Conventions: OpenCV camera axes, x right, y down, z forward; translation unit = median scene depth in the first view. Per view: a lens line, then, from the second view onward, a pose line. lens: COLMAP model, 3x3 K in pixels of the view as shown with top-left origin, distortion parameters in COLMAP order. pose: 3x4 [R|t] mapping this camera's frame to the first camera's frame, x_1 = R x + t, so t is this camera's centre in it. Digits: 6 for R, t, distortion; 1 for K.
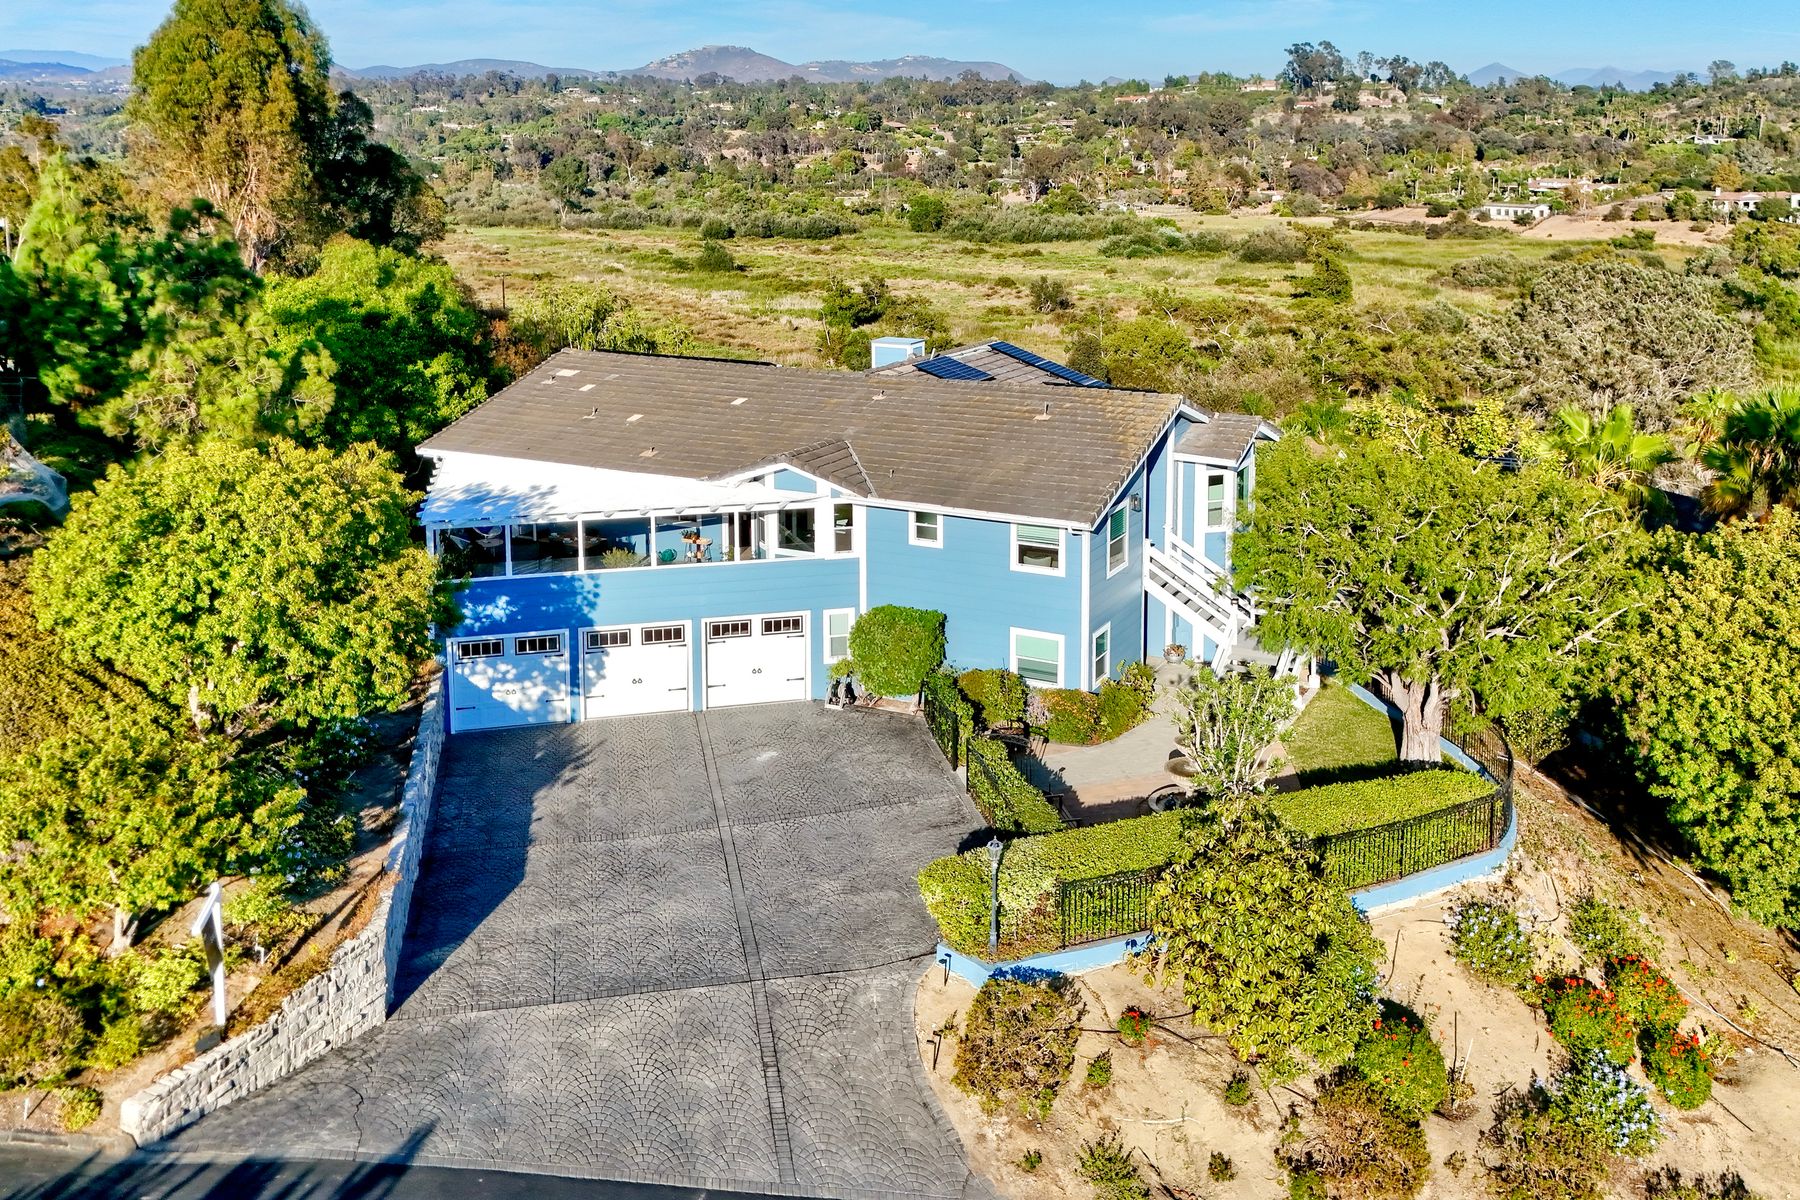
lens RADIAL K [[1728.8, 0, 1093.7], [0, 1728.8, 349.3], [0, 0, 1]] dist [0.043638, -0.007271]
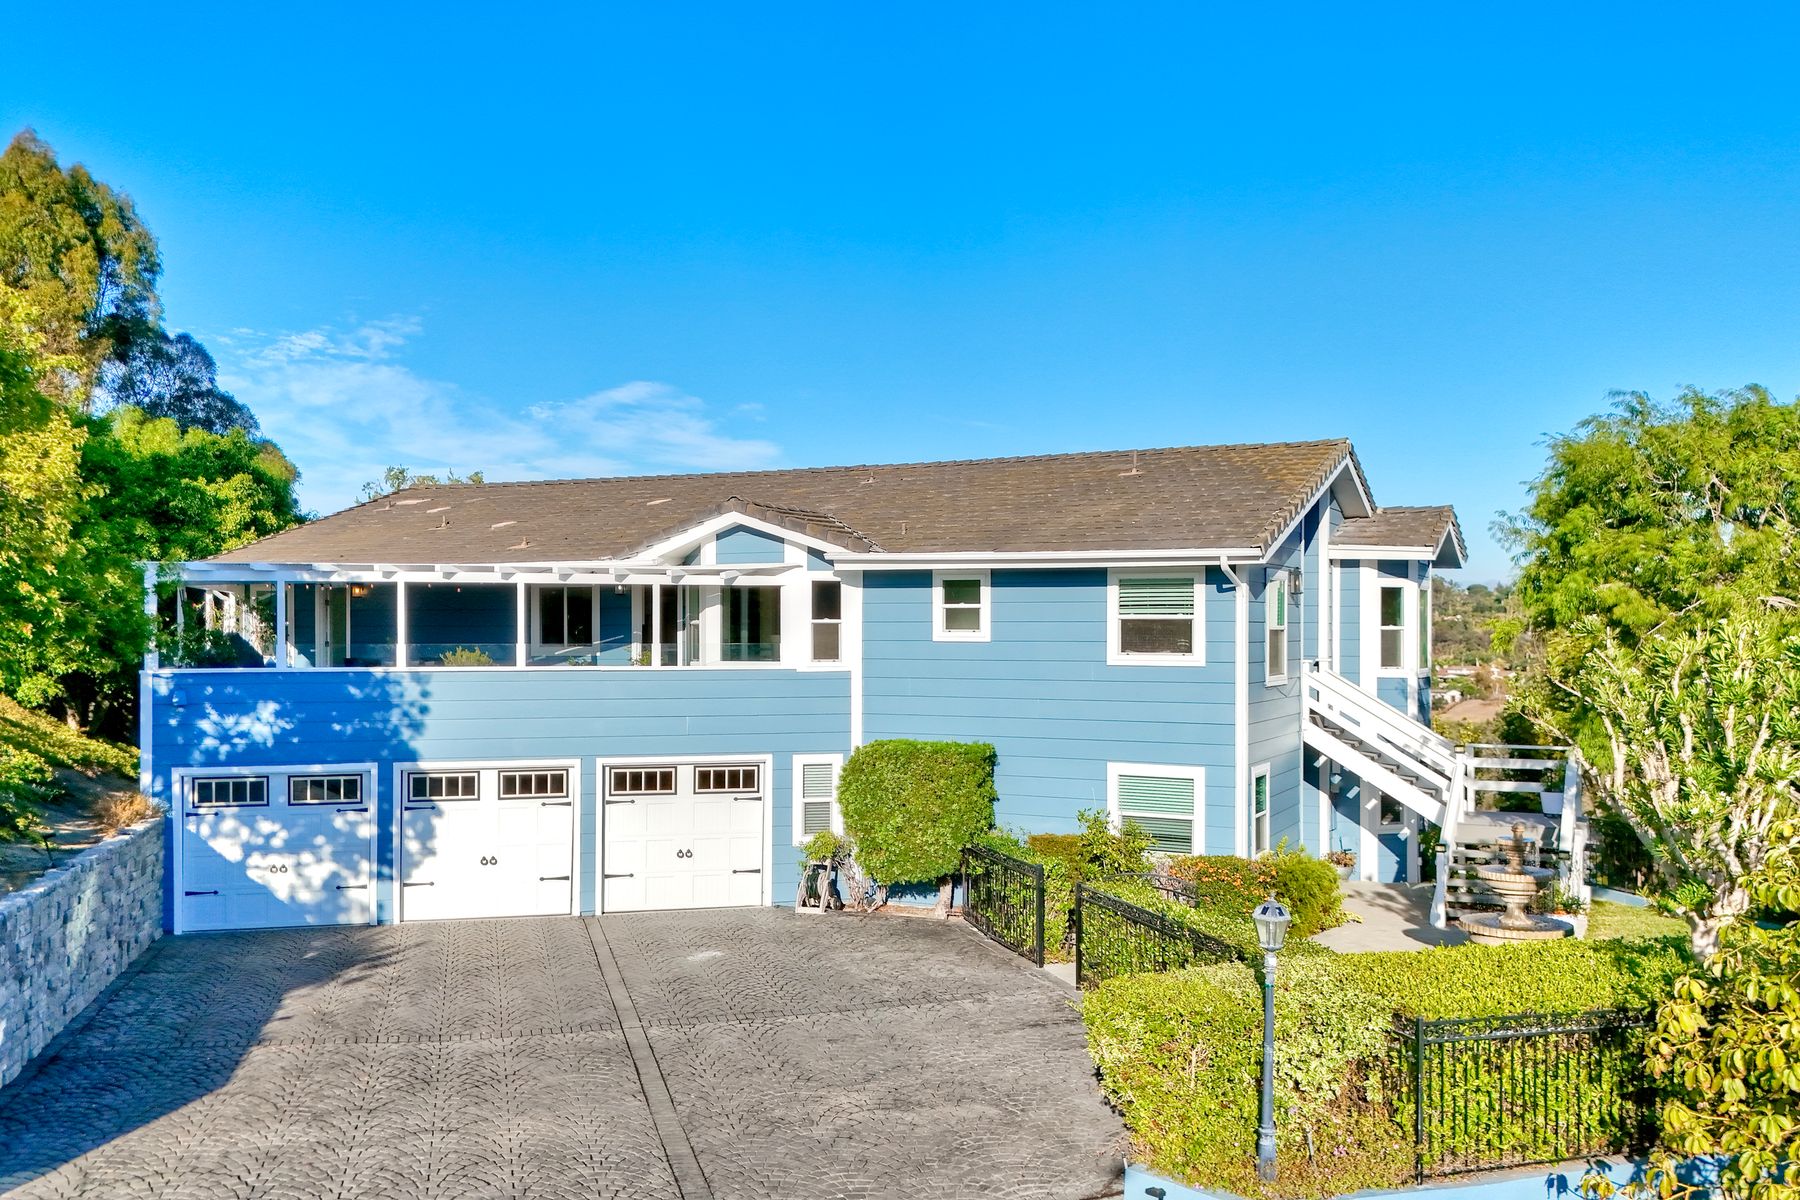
lens RADIAL K [[1713.4, 0, 947.3], [0, 1713.4, 628.4], [0, 0, 1]] dist [0.006216, -0.018200]
pose [[0.999667, -0.010525, -0.023582, -0.087508], [0.007231, 0.990734, -0.135623, 0.189946], [0.024791, 0.135408, 0.990480, 0.397890]]
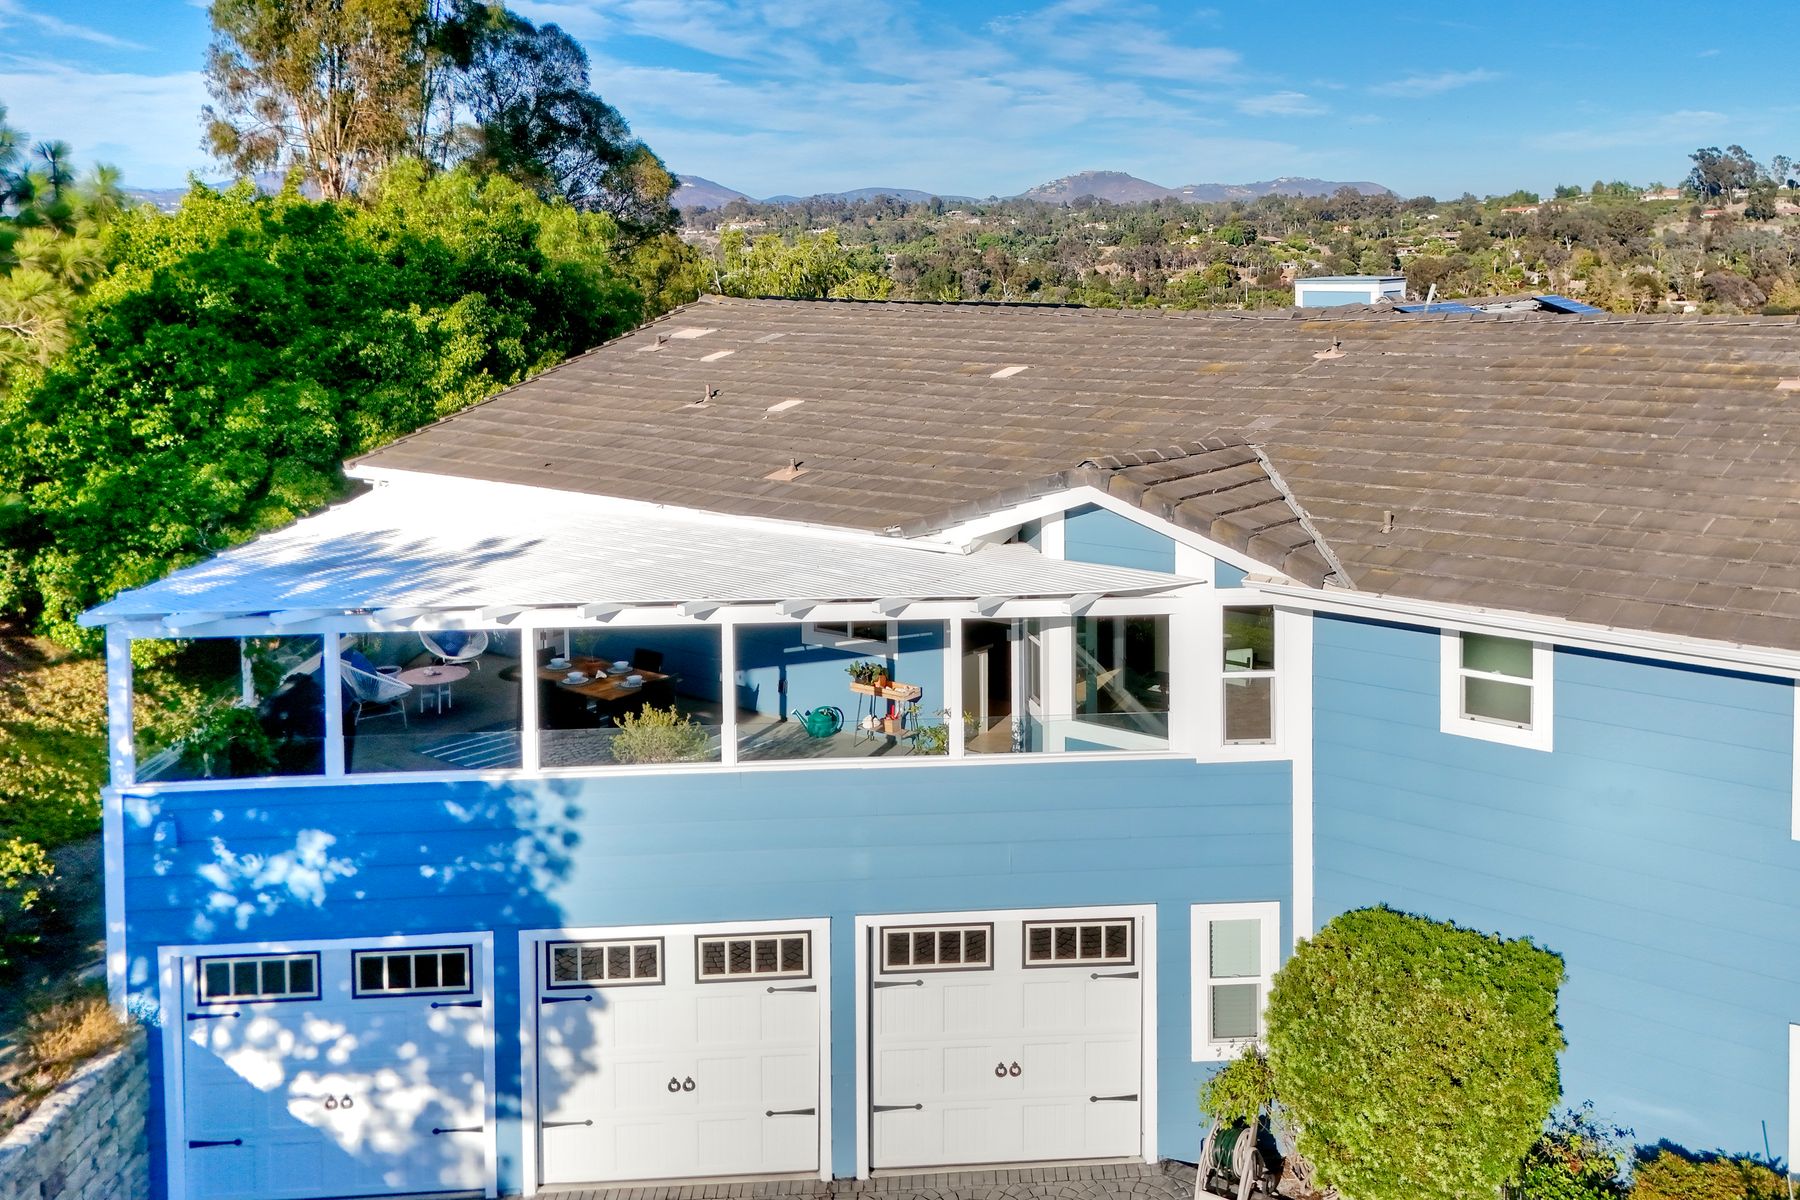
lens RADIAL K [[1728.8, 0, 1093.7], [0, 1728.8, 349.3], [0, 0, 1]] dist [0.043638, -0.007271]
pose [[0.977307, -0.001466, -0.211824, -0.100754], [-0.014170, 0.997284, -0.072279, 0.063055], [0.211355, 0.073641, 0.974631, 0.643812]]
